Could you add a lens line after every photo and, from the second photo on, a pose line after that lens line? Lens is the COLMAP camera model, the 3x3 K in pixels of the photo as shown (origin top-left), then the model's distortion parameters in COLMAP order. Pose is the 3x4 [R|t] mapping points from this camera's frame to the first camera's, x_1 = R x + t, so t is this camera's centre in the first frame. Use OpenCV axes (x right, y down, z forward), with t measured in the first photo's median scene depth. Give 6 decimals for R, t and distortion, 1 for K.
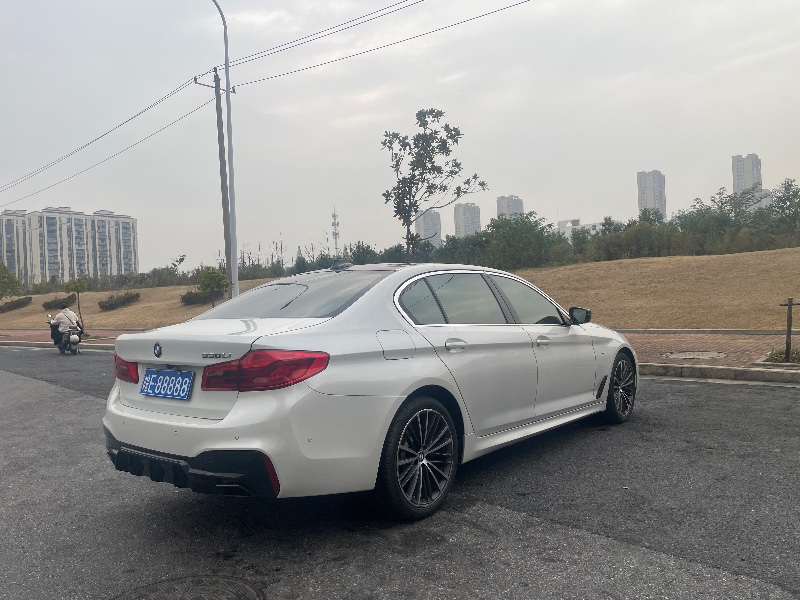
lens RADIAL K [[605.4, 0, 400.0], [0, 605.4, 300.0], [0, 0, 1]] dist [0.081805, -0.107927]
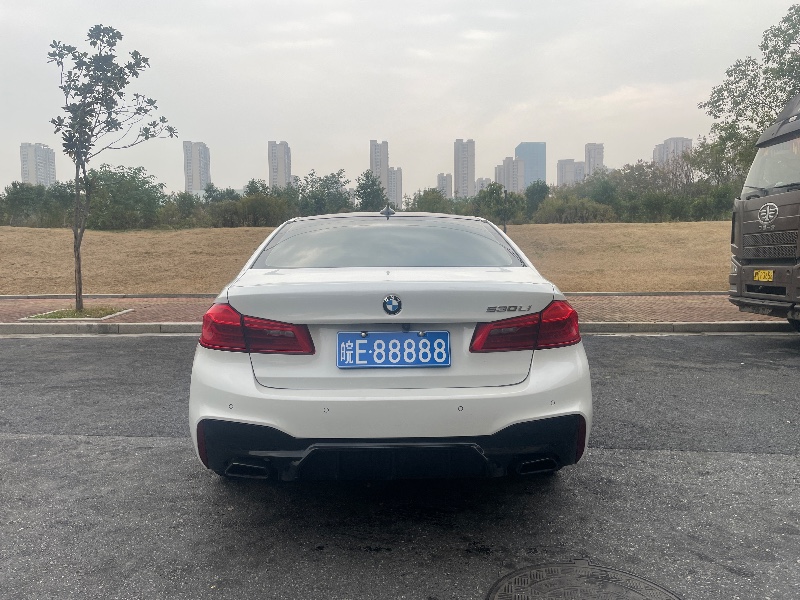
lens RADIAL K [[605.4, 0, 400.0], [0, 605.4, 300.0], [0, 0, 1]] dist [0.081805, -0.107927]
pose [[0.760682, -0.009394, 0.649057, -0.652266], [-0.024014, 0.998804, 0.042599, 0.034029], [-0.648681, -0.047990, 0.759546, 0.331472]]
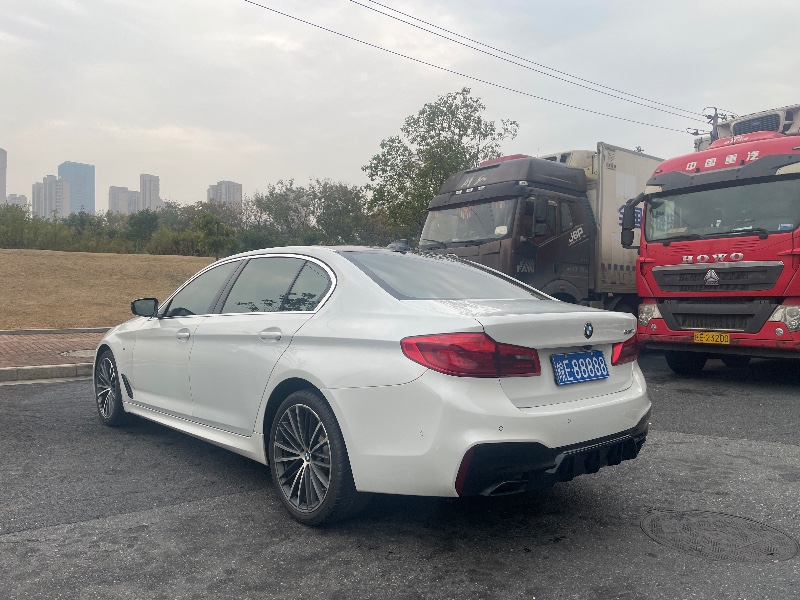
lens RADIAL K [[605.4, 0, 400.0], [0, 605.4, 300.0], [0, 0, 1]] dist [0.081805, -0.107927]
pose [[0.163381, 0.032304, 0.986034, -1.016337], [-0.021562, 0.999342, -0.029167, 0.052464], [-0.986327, -0.016496, 0.163970, 0.853504]]
